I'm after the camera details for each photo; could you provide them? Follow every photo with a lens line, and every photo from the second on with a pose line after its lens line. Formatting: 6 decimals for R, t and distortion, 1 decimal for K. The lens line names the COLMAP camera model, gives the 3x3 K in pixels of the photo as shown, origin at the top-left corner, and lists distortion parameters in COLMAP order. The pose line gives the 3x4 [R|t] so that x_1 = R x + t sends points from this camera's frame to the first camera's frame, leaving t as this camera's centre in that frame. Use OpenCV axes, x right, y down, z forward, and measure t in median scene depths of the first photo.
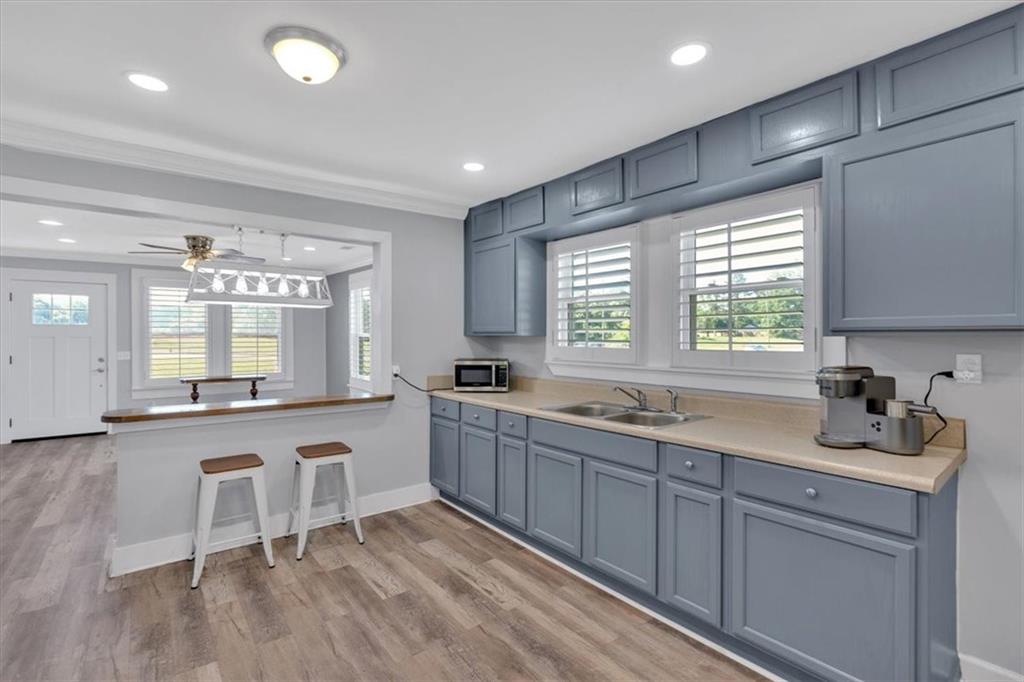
lens RADIAL K [[461.4, 0, 506.8], [0, 461.4, 333.8], [0, 0, 1]] dist [-0.005668, 0.001942]
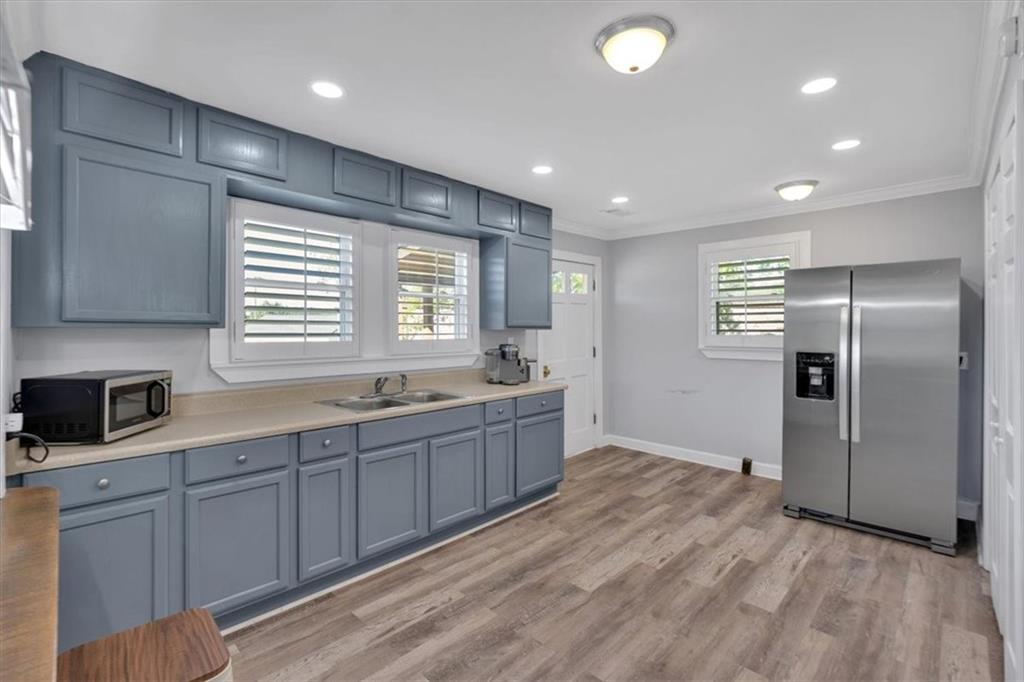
lens RADIAL K [[461.4, 0, 505.2], [0, 461.4, 331.6], [0, 0, 1]] dist [-0.005668, 0.001942]
pose [[-0.126587, -0.005301, 0.991941, -0.962765], [-0.009262, 0.999948, 0.004162, 0.003310], [-0.991912, -0.008660, -0.126630, 0.975044]]
